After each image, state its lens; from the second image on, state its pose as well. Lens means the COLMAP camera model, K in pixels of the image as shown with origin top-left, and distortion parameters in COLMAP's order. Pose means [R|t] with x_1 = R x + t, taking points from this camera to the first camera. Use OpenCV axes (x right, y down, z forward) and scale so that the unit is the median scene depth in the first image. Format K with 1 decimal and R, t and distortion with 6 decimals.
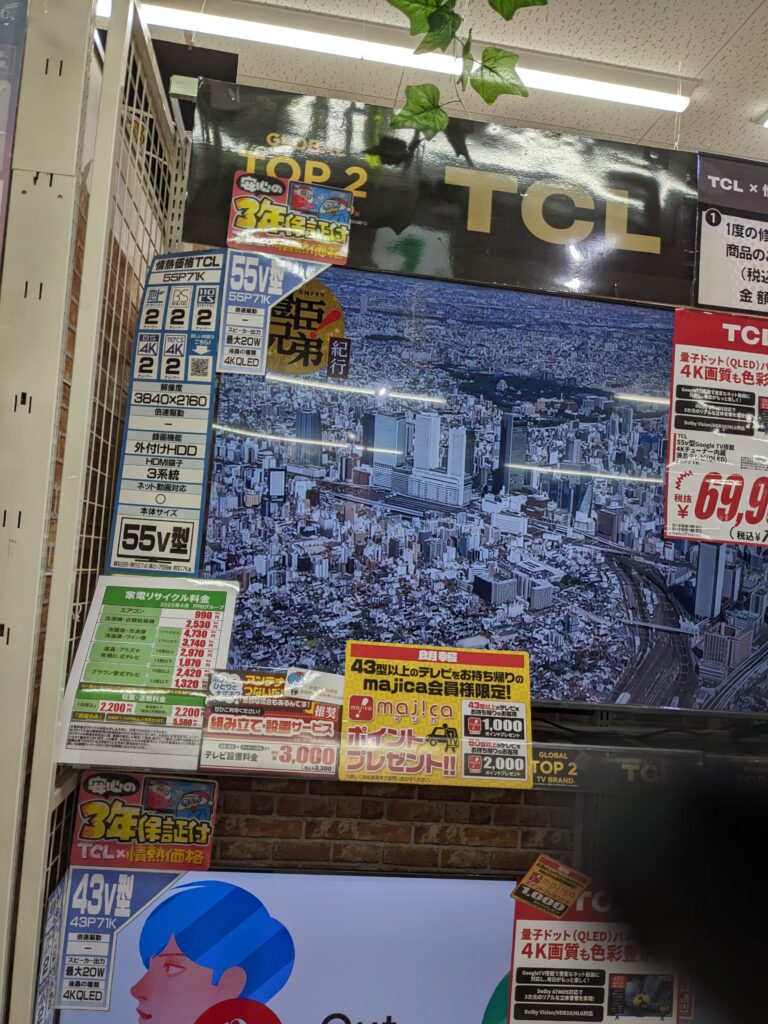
lens RADIAL K [[802.8, 0, 380.9], [0, 802.8, 525.3], [0, 0, 1]] dist [0.047187, -0.078808]
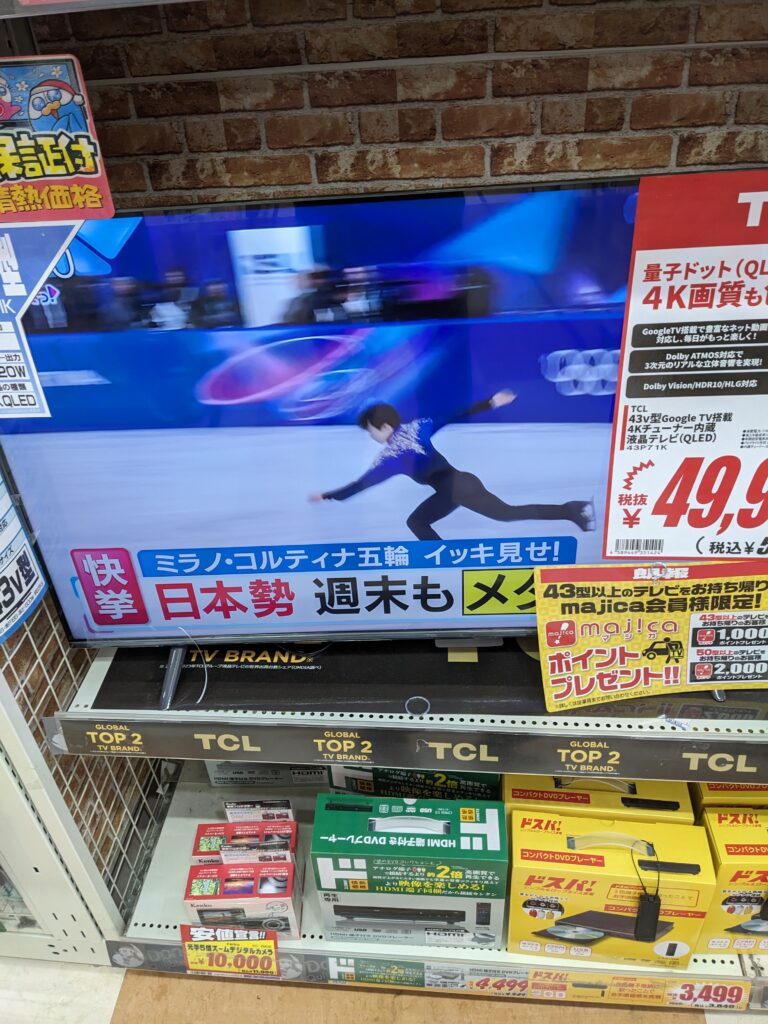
lens RADIAL K [[802.8, 0, 362.4], [0, 802.8, 499.9], [0, 0, 1]] dist [0.047187, -0.078808]
pose [[0.970361, -0.026171, -0.240240, 0.110690], [0.165162, 0.797530, 0.580230, 0.255946], [0.176414, -0.602711, 0.778214, 0.391514]]
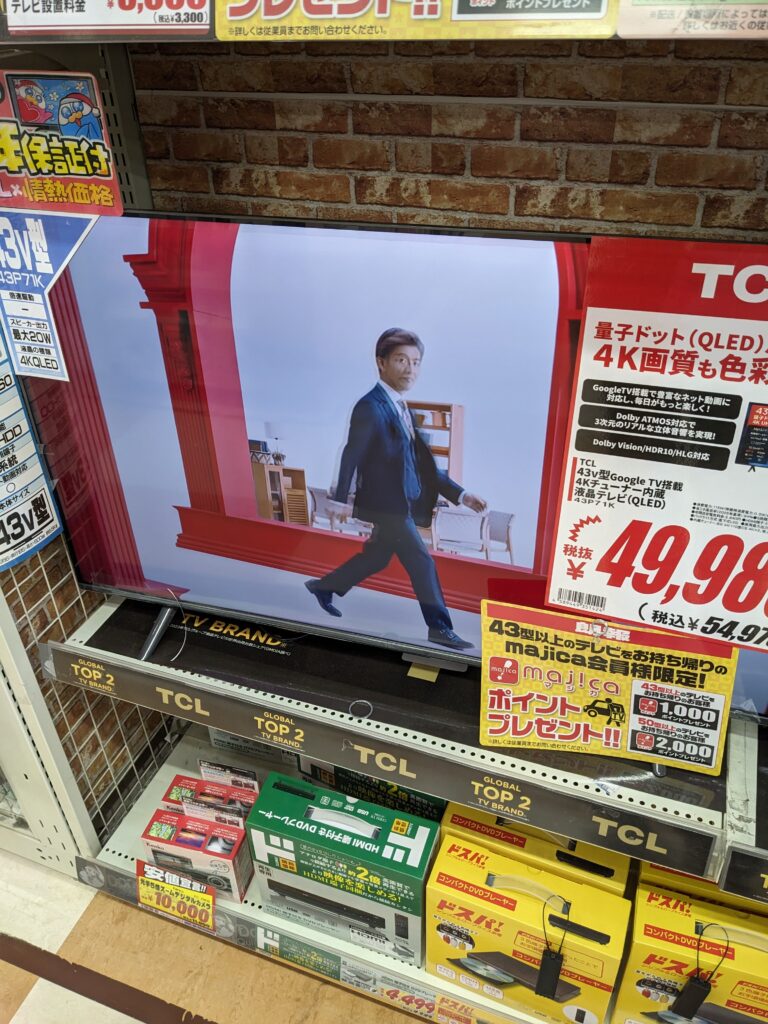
lens RADIAL K [[802.8, 0, 373.8], [0, 802.8, 495.0], [0, 0, 1]] dist [0.047187, -0.078808]
pose [[0.894094, 0.141262, -0.425018, 0.301045], [0.127175, 0.829825, 0.543338, 0.258514], [0.429444, -0.539847, 0.723977, 0.423343]]
